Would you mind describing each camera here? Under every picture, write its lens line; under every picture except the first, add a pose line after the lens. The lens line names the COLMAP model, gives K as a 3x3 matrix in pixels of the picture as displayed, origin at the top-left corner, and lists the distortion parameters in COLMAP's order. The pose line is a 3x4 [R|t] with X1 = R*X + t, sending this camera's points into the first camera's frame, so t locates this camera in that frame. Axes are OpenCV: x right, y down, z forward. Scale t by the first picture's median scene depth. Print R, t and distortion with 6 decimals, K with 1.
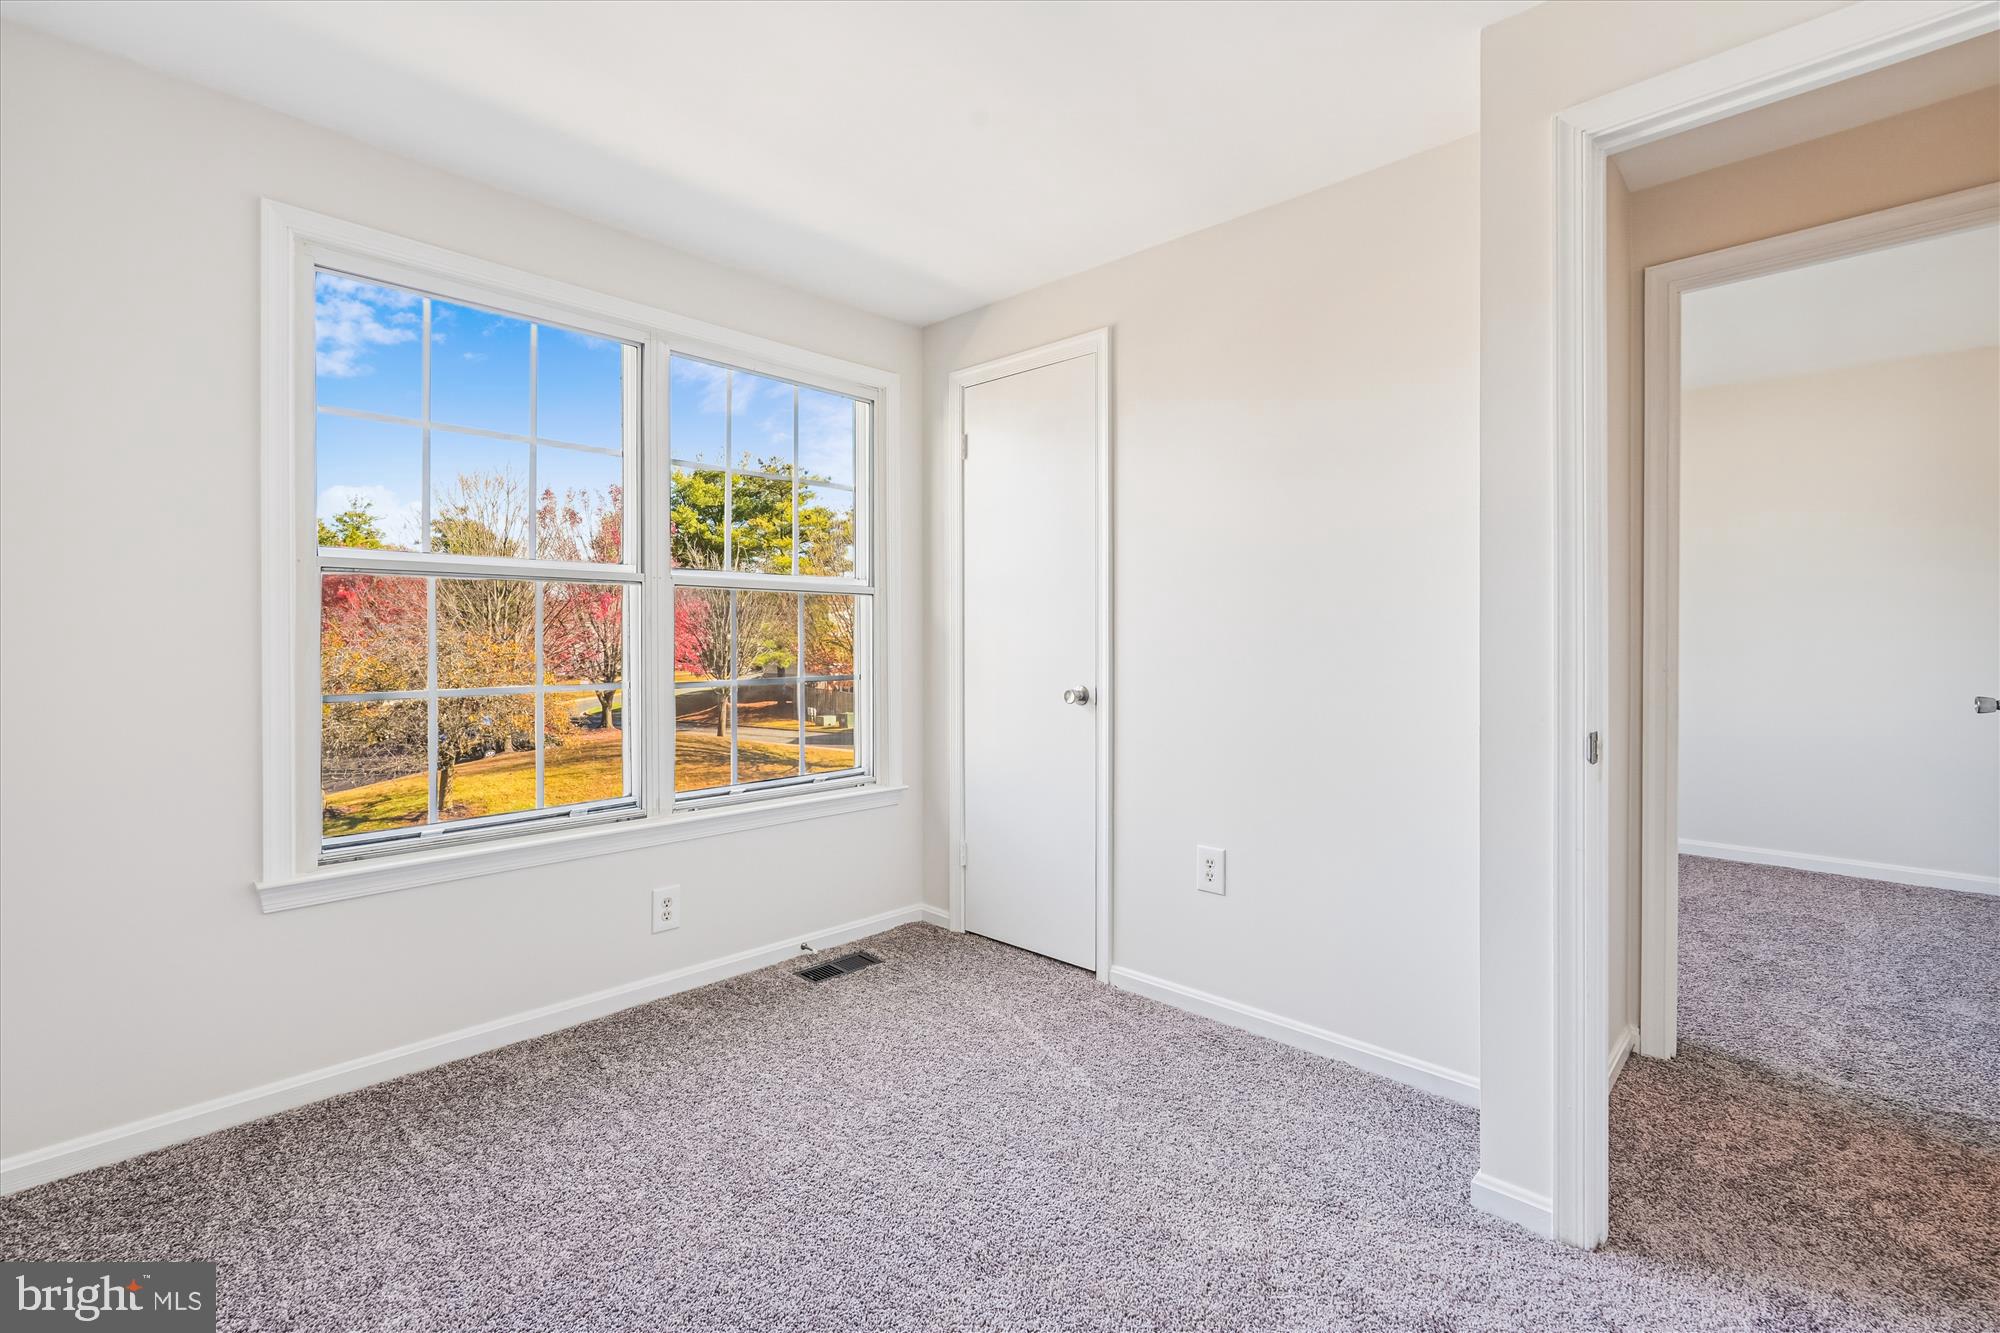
lens RADIAL K [[879.3, 0, 1000.5], [0, 879.3, 641.2], [0, 0, 1]] dist [0.004060, 0.000832]
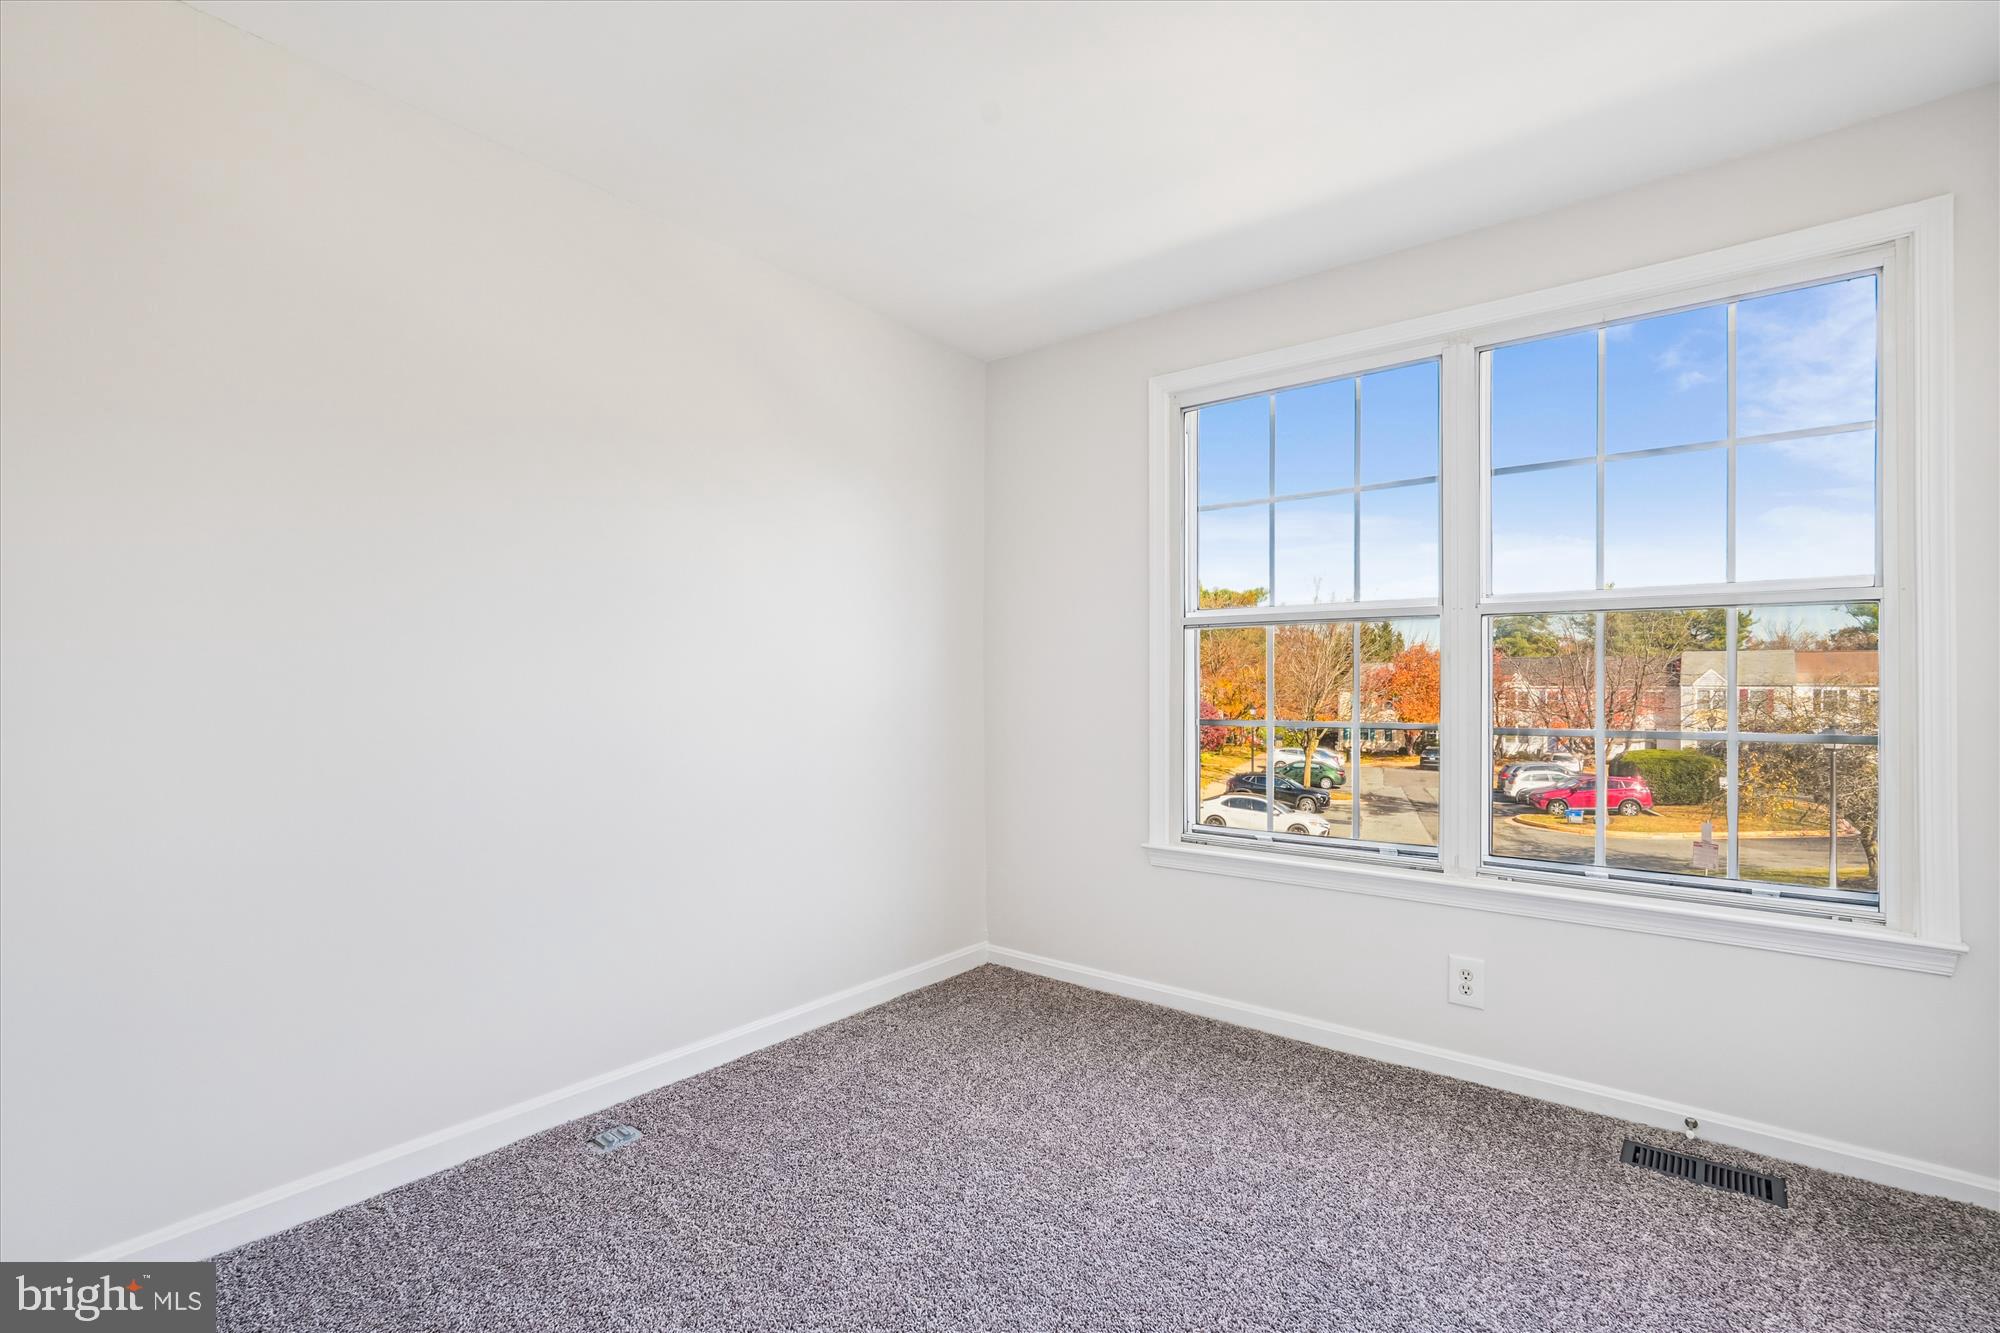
lens RADIAL K [[882.6, 0, 987.5], [0, 882.6, 668.7], [0, 0, 1]] dist [-0.001961, 0.000934]
pose [[0.124121, -0.007031, -0.992242, 0.443680], [0.004342, 0.999969, -0.006542, -0.007276], [0.992258, -0.003497, 0.124147, 0.413317]]
